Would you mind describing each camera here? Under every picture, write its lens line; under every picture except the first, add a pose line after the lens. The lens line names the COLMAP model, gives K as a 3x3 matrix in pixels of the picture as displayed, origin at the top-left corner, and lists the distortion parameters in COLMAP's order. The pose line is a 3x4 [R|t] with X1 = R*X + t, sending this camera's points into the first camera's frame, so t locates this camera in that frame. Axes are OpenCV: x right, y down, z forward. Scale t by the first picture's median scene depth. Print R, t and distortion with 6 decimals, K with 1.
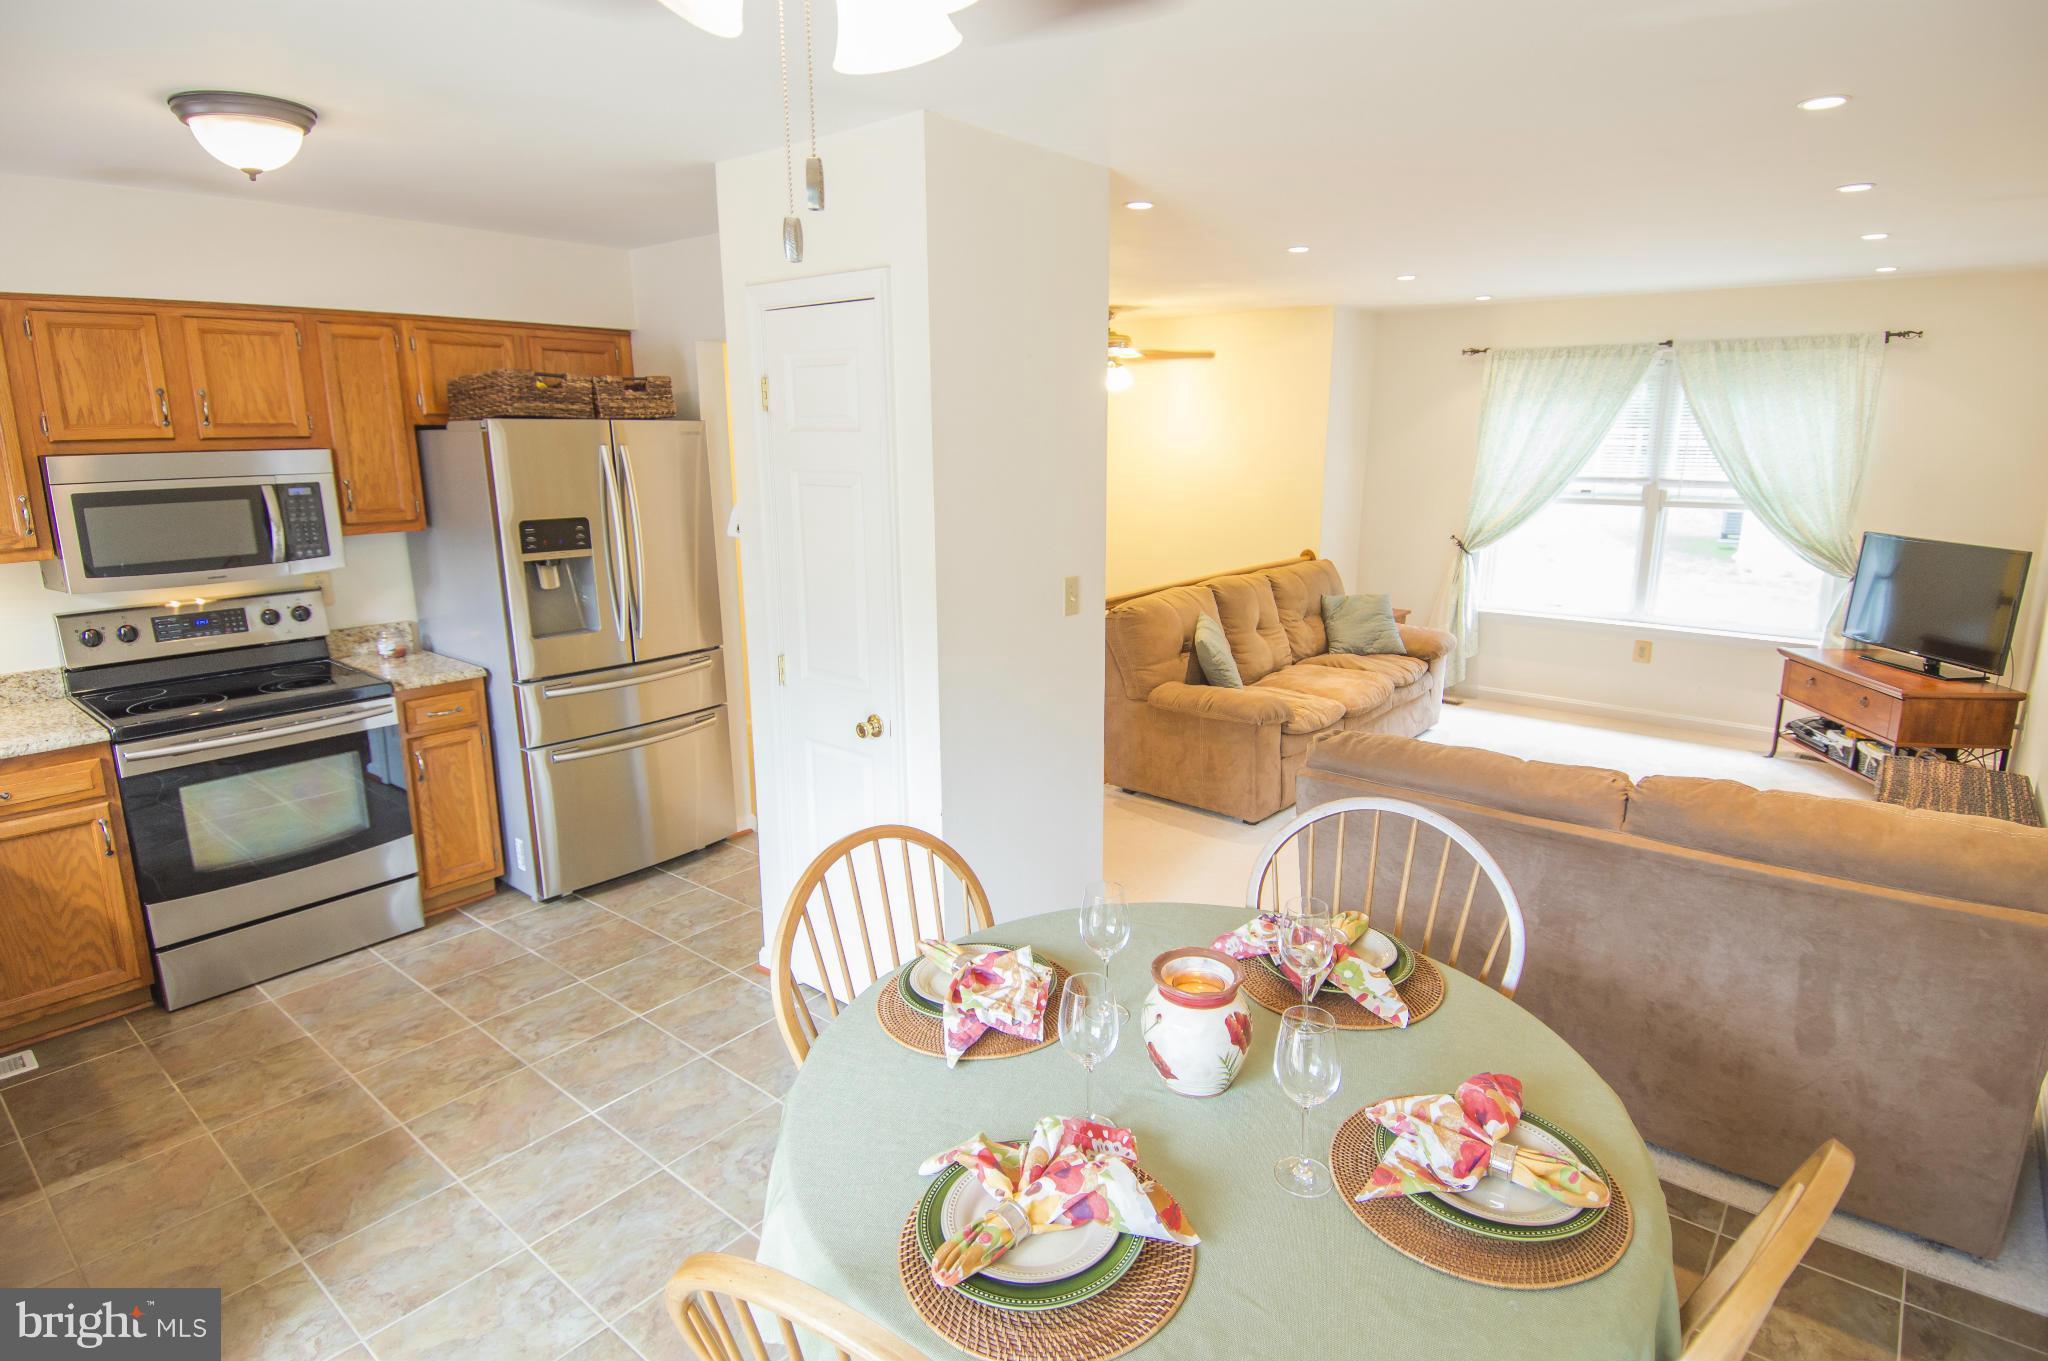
lens RADIAL K [[1087.0, 0, 1029.8], [0, 1087.0, 671.6], [0, 0, 1]] dist [0.050428, -0.055600]
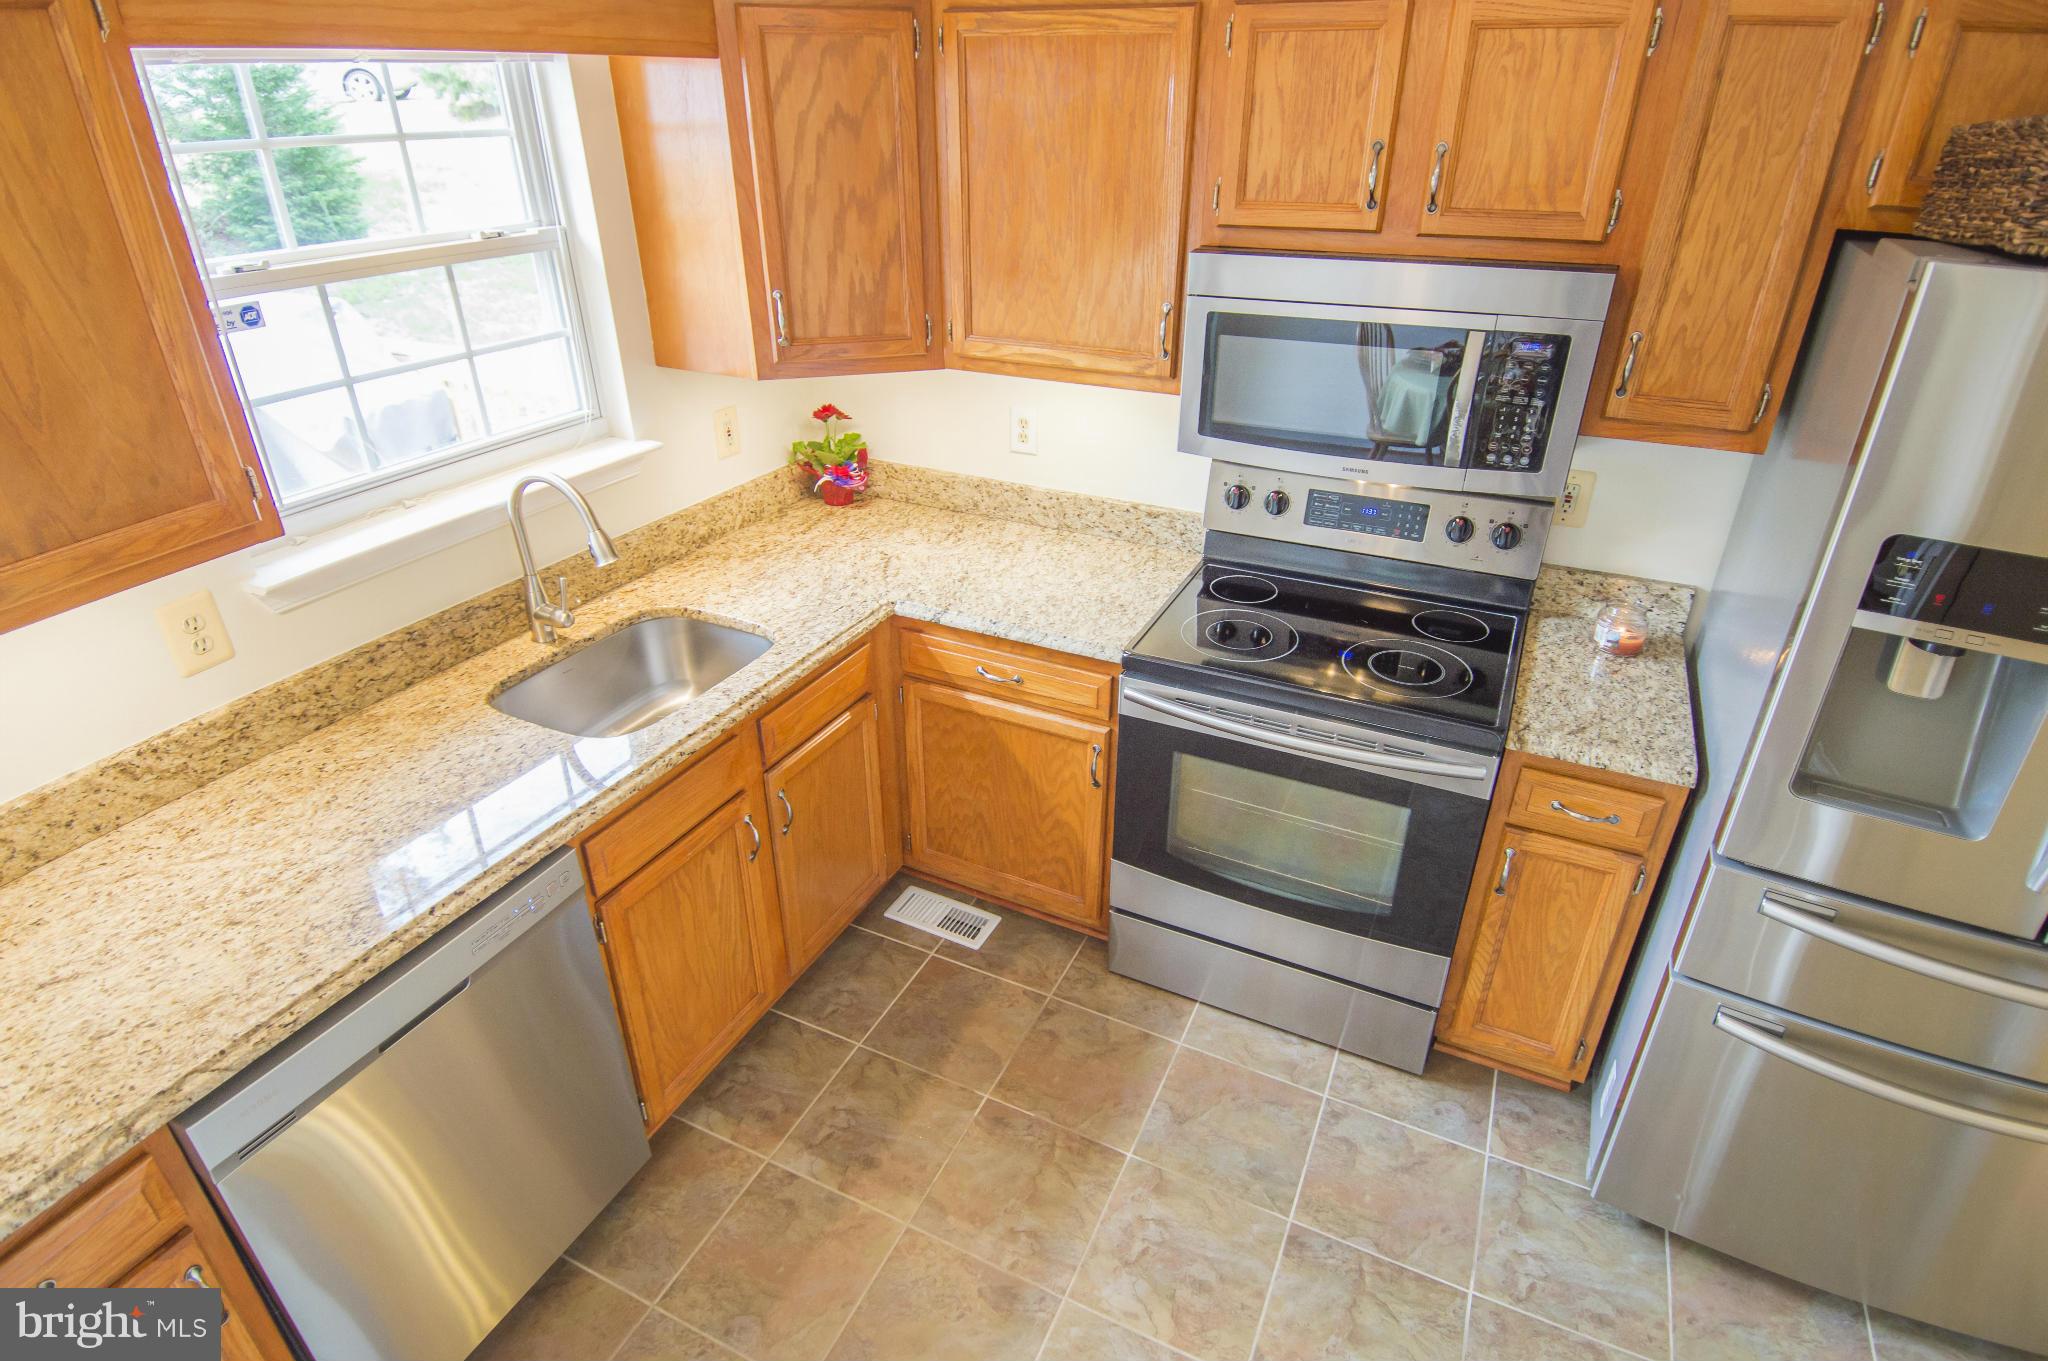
lens RADIAL K [[1061.0, 0, 1038.9], [0, 1061.0, 669.7], [0, 0, 1]] dist [0.085711, -0.107825]
pose [[0.246135, 0.464140, -0.850877, -0.212152], [-0.214293, 0.882219, 0.419248, -0.207723], [0.945249, 0.079146, 0.316607, 0.655268]]
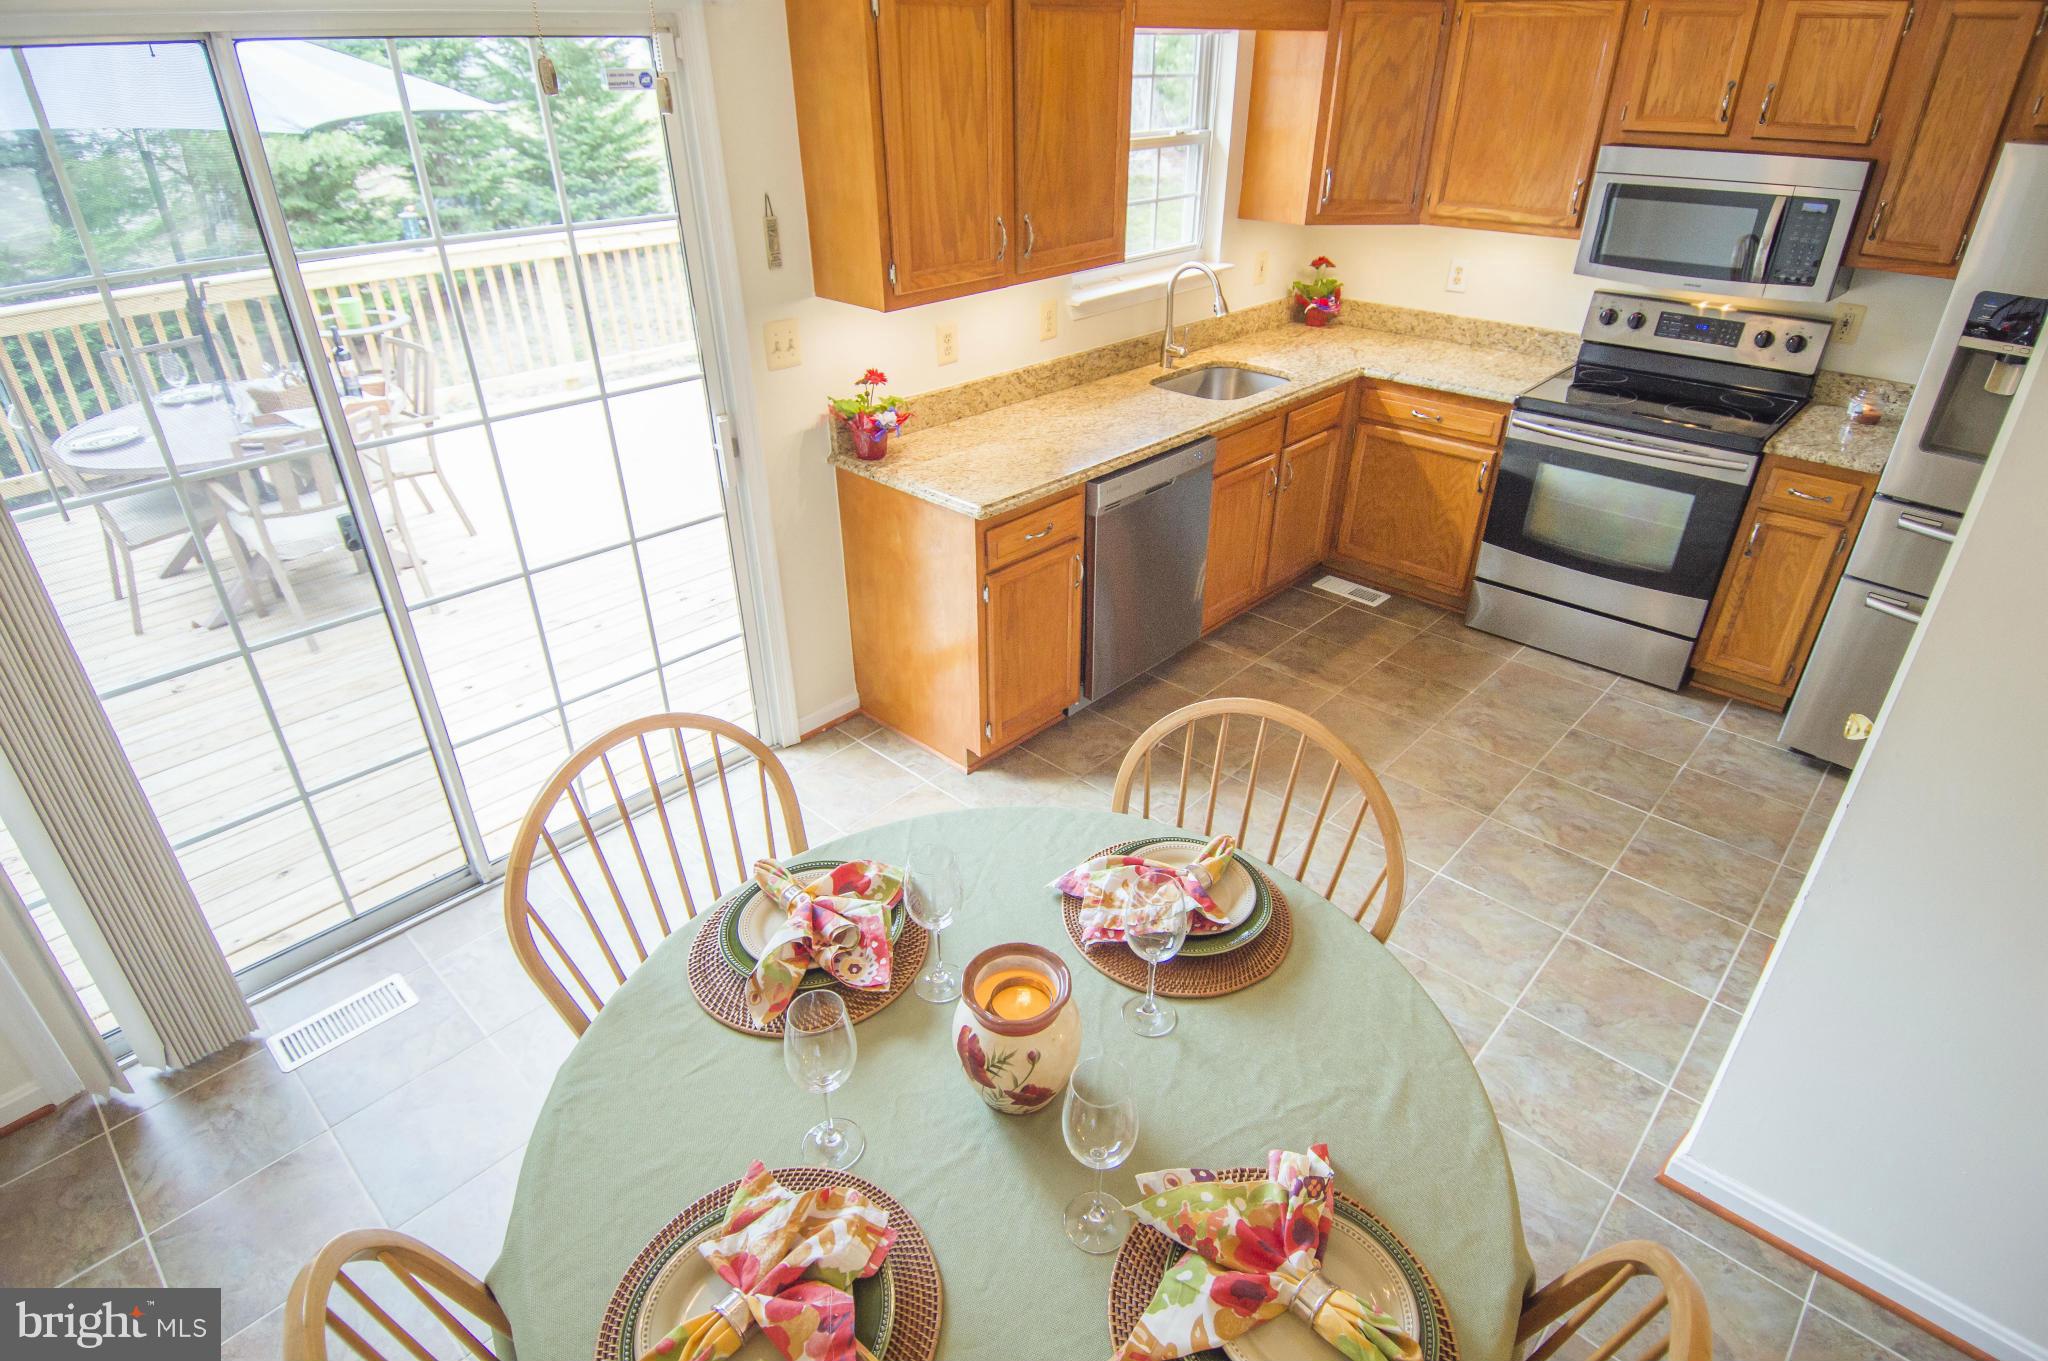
lens RADIAL K [[1087.0, 0, 1029.8], [0, 1087.0, 671.6], [0, 0, 1]] dist [0.050428, -0.055600]
pose [[-0.059074, 0.496768, -0.865871, 0.359308], [-0.215936, 0.840490, 0.496939, -0.161432], [0.974619, 0.216328, 0.057619, 0.431292]]
